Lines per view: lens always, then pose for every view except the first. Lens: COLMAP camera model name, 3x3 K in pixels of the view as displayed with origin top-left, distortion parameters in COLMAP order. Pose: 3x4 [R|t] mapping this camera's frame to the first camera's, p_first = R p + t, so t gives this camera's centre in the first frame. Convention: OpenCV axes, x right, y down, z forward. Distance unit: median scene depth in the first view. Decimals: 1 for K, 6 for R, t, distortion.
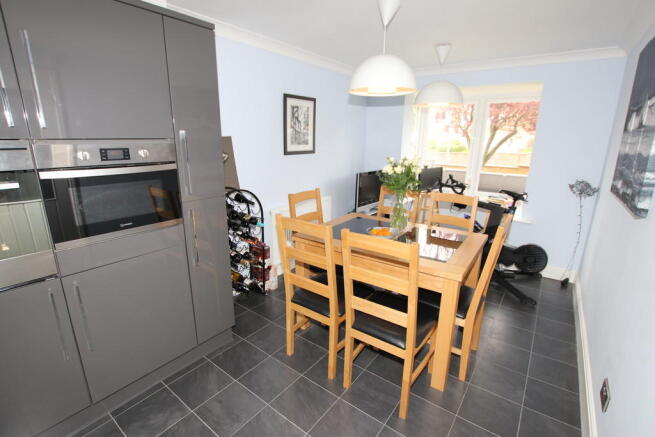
lens RADIAL K [[304.0, 0, 324.1], [0, 304.0, 218.9], [0, 0, 1]] dist [-0.001291, 0.000098]
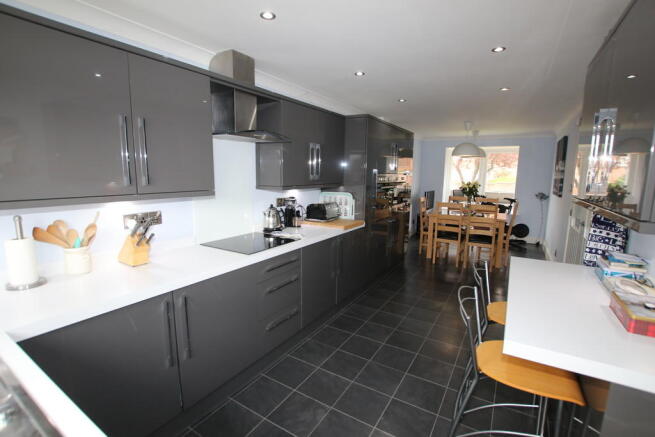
lens RADIAL K [[304.0, 0, 323.3], [0, 304.0, 219.0], [0, 0, 1]] dist [-0.001291, 0.000098]
pose [[0.995626, -0.014304, 0.092324, -0.836206], [0.023802, 0.994437, -0.102611, 0.232911], [-0.090343, 0.104359, 0.990428, -0.915459]]
